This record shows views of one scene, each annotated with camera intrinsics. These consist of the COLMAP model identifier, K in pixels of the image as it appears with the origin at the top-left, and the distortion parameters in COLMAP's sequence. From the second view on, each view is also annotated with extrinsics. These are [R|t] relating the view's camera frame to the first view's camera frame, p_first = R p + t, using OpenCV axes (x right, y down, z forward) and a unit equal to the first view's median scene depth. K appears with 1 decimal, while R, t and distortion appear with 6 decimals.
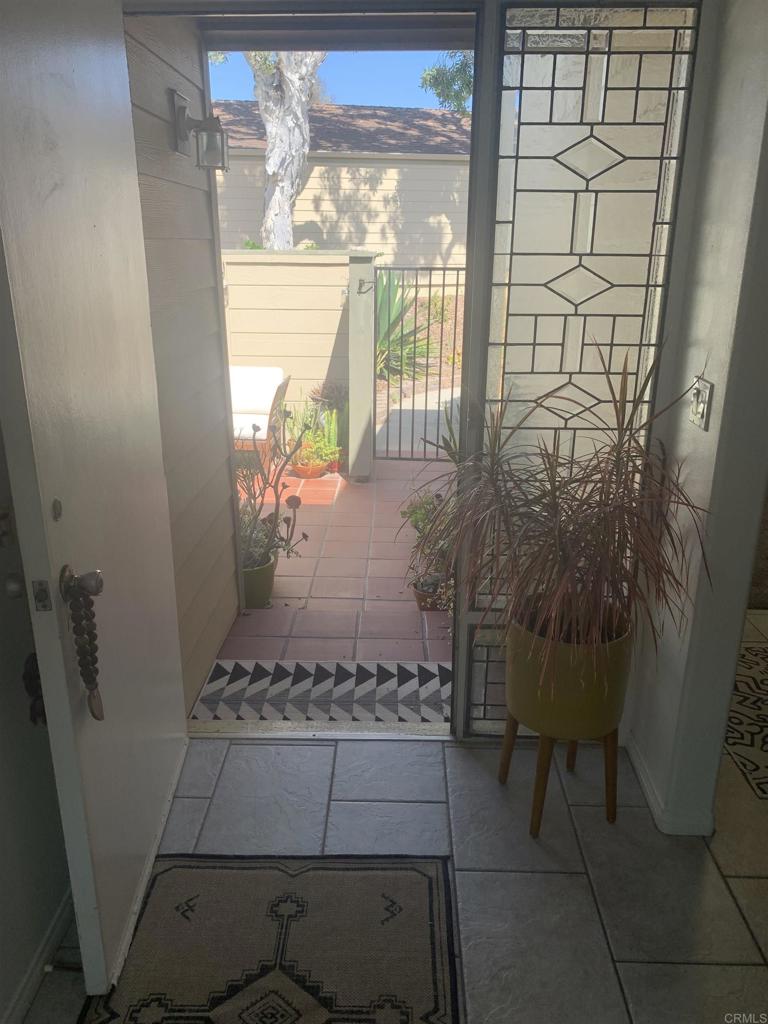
lens RADIAL K [[778.5, 0, 382.5], [0, 778.5, 501.5], [0, 0, 1]] dist [0.013179, -0.012371]
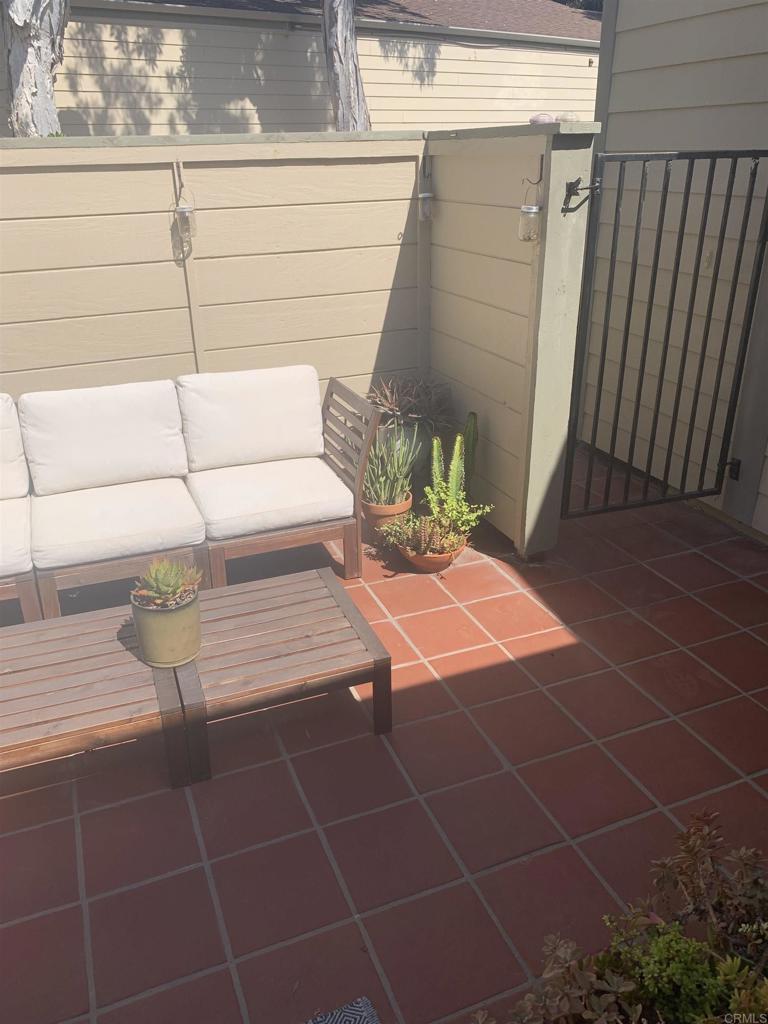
lens RADIAL K [[778.5, 0, 379.6], [0, 778.5, 496.6], [0, 0, 1]] dist [0.013179, -0.012371]
pose [[0.914388, -0.187026, 0.359049, -0.151041], [0.150662, 0.980395, 0.126993, -0.074284], [-0.375761, -0.062026, 0.924639, 0.250899]]
